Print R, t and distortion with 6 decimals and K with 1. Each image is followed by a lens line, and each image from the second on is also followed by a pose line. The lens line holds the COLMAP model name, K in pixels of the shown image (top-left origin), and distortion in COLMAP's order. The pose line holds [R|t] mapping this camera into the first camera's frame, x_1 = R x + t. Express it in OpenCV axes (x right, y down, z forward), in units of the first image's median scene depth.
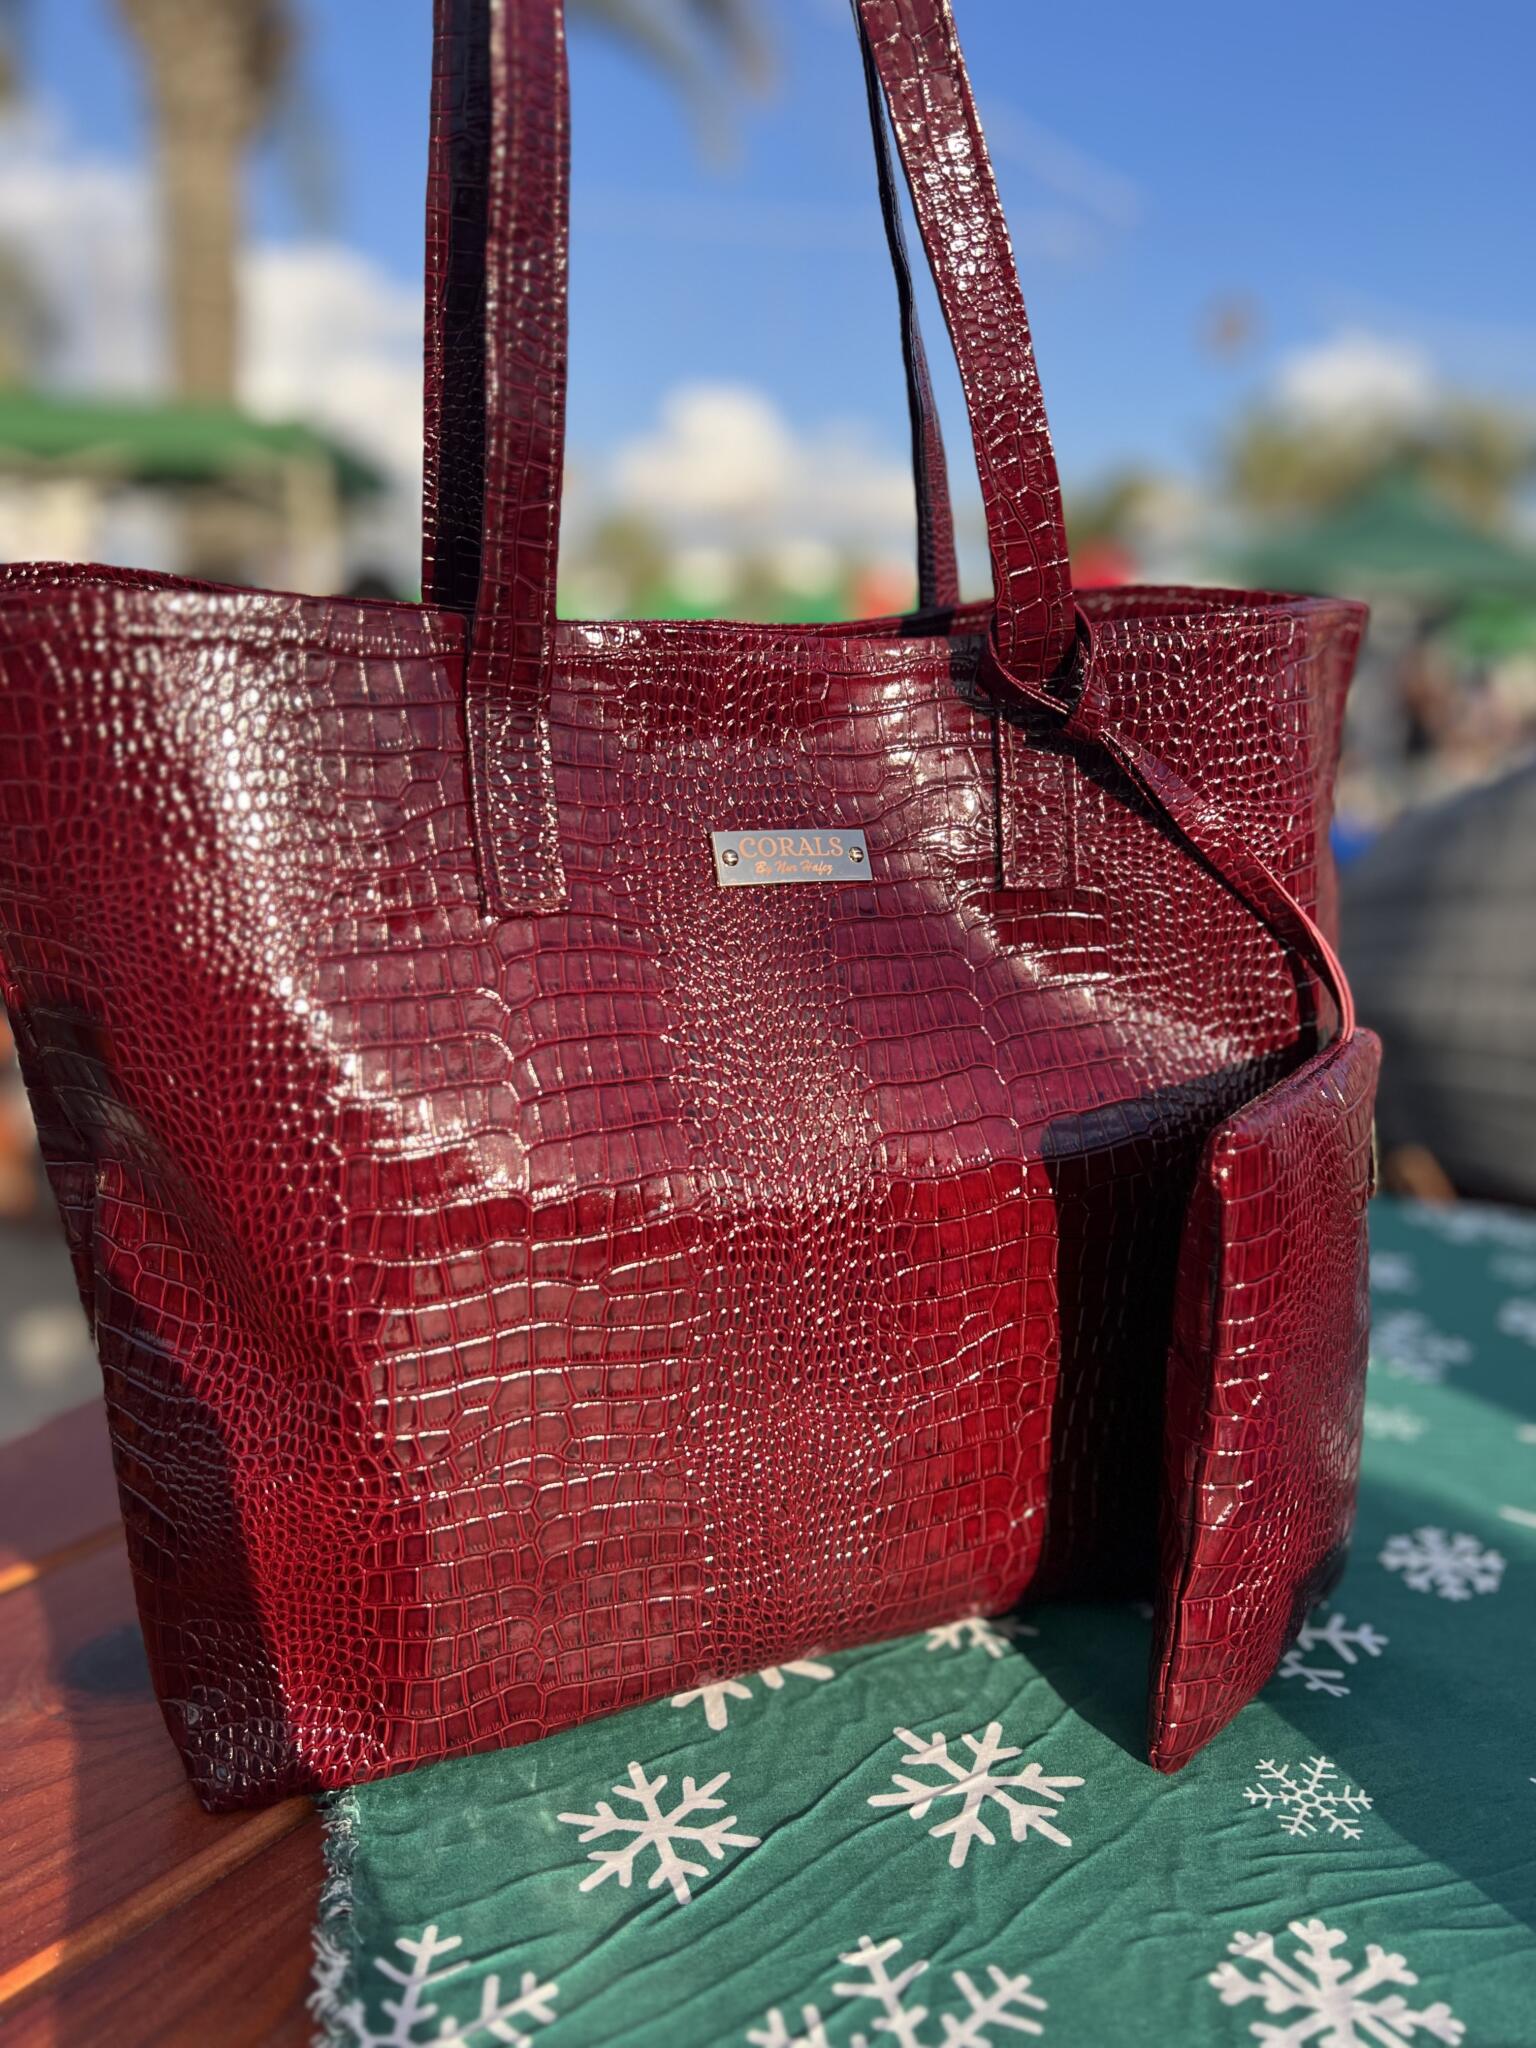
lens RADIAL K [[1526.3, 0, 768.0], [0, 1526.3, 1024.0], [0, 0, 1]] dist [0.008938, -0.077652]
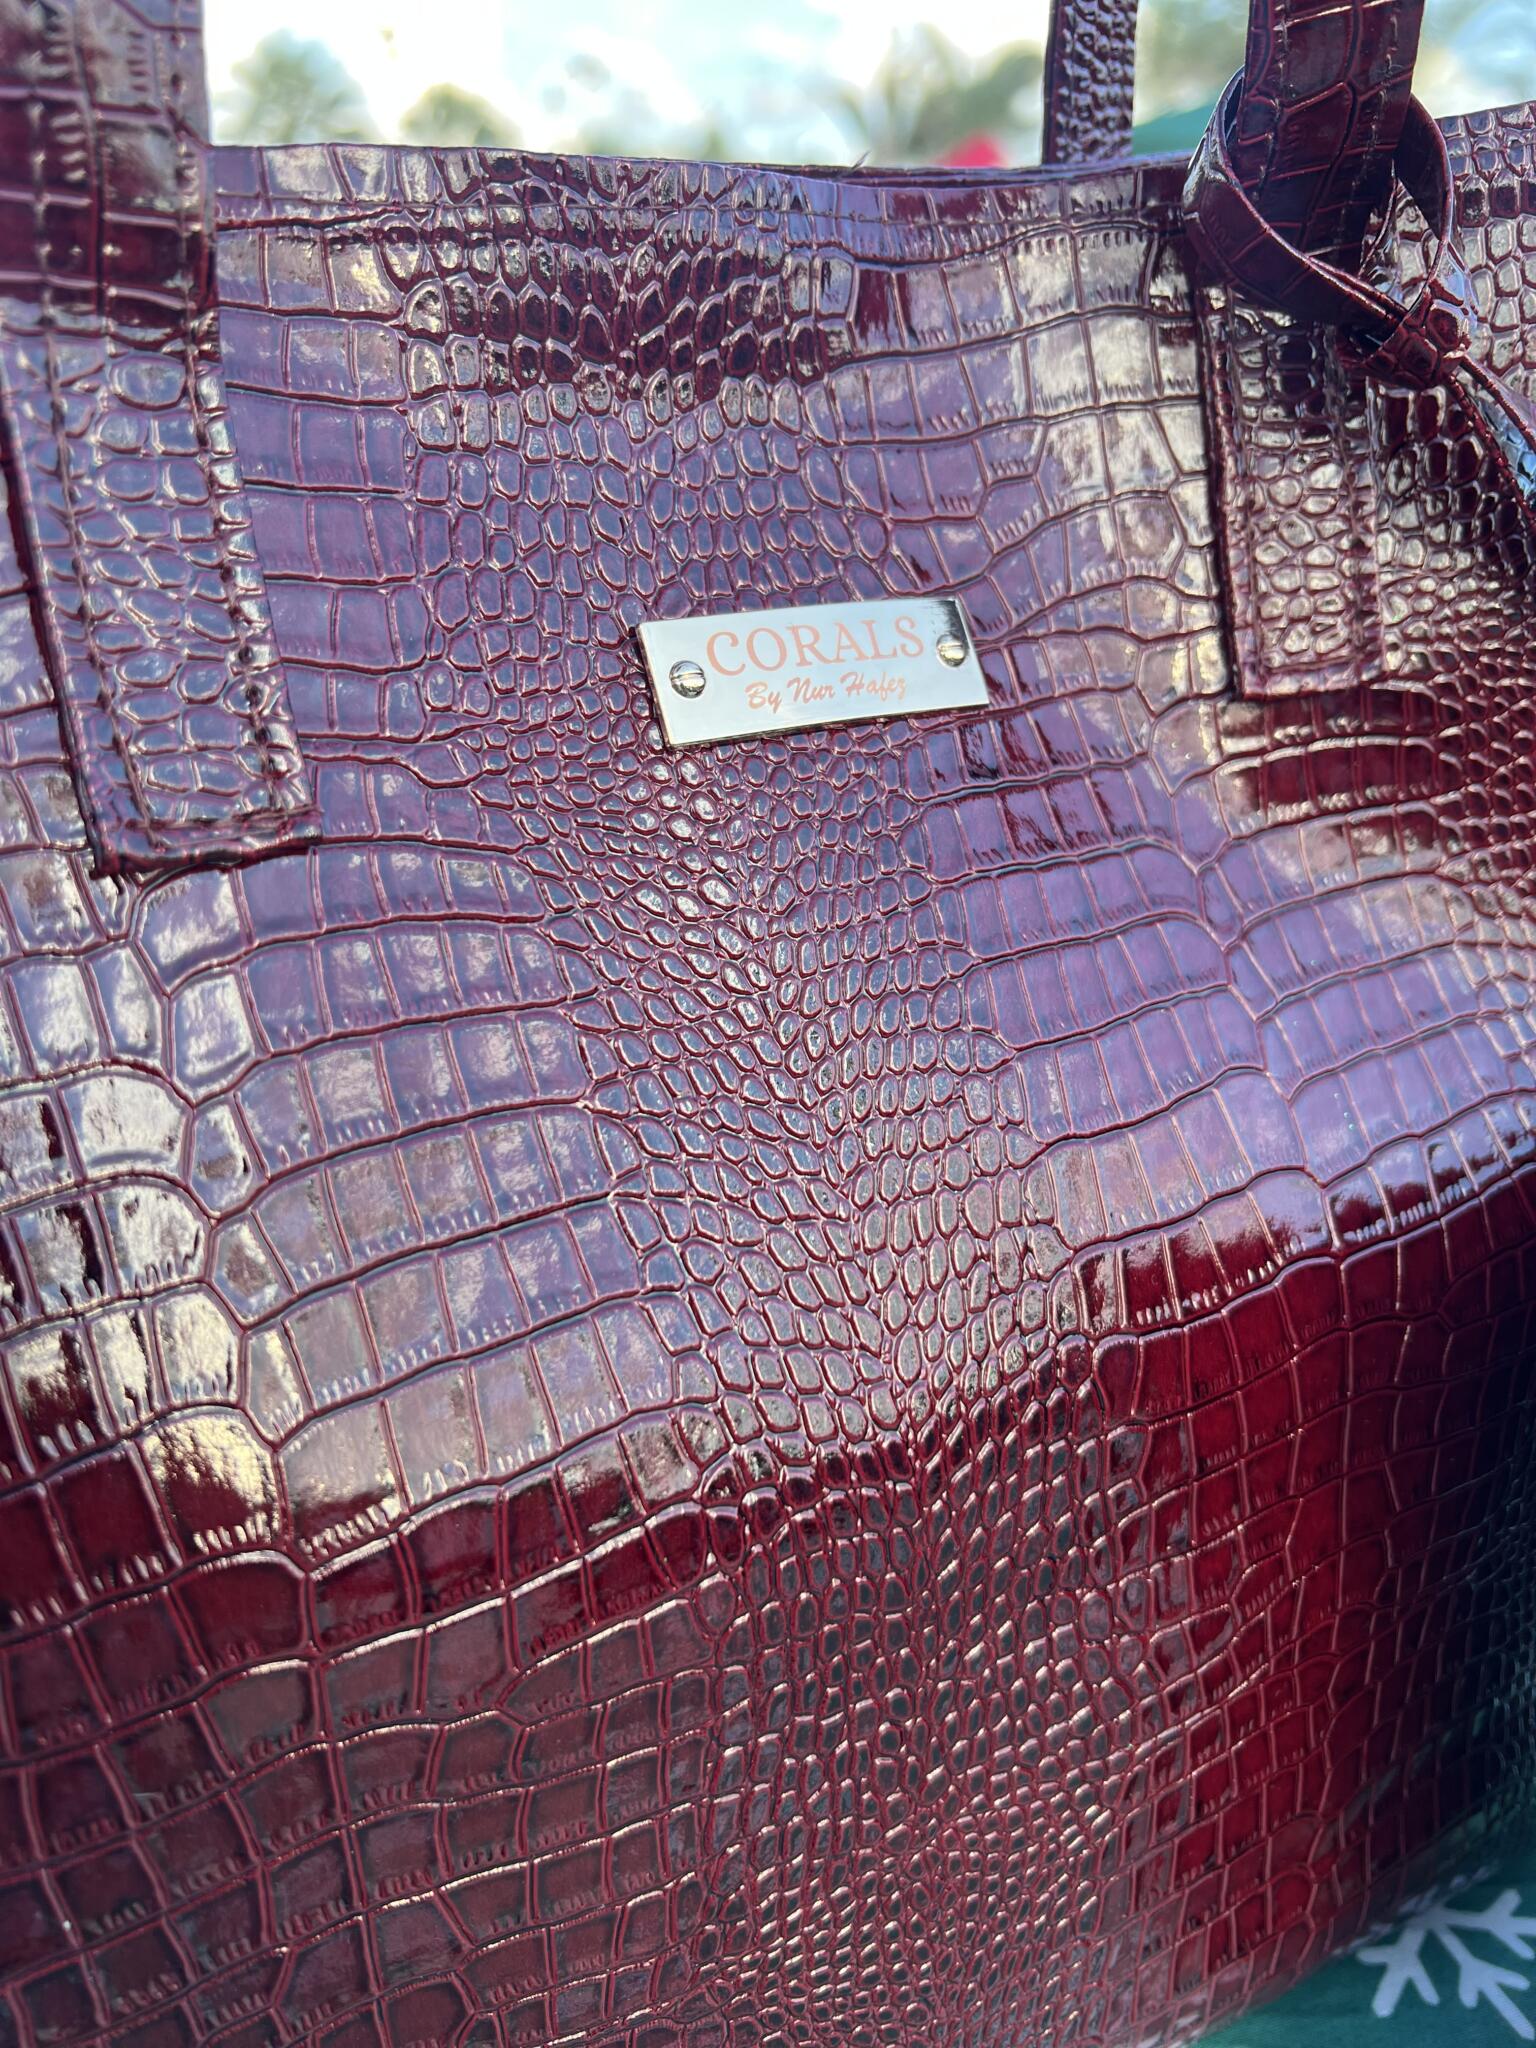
lens RADIAL K [[1628.0, 0, 792.2], [0, 1628.0, 979.8], [0, 0, 1]] dist [-0.073053, 0.068864]
pose [[0.991846, -0.101453, 0.077132, -0.039345], [0.097080, 0.993556, 0.058490, -0.045952], [-0.082569, -0.050525, 0.995304, 0.517813]]
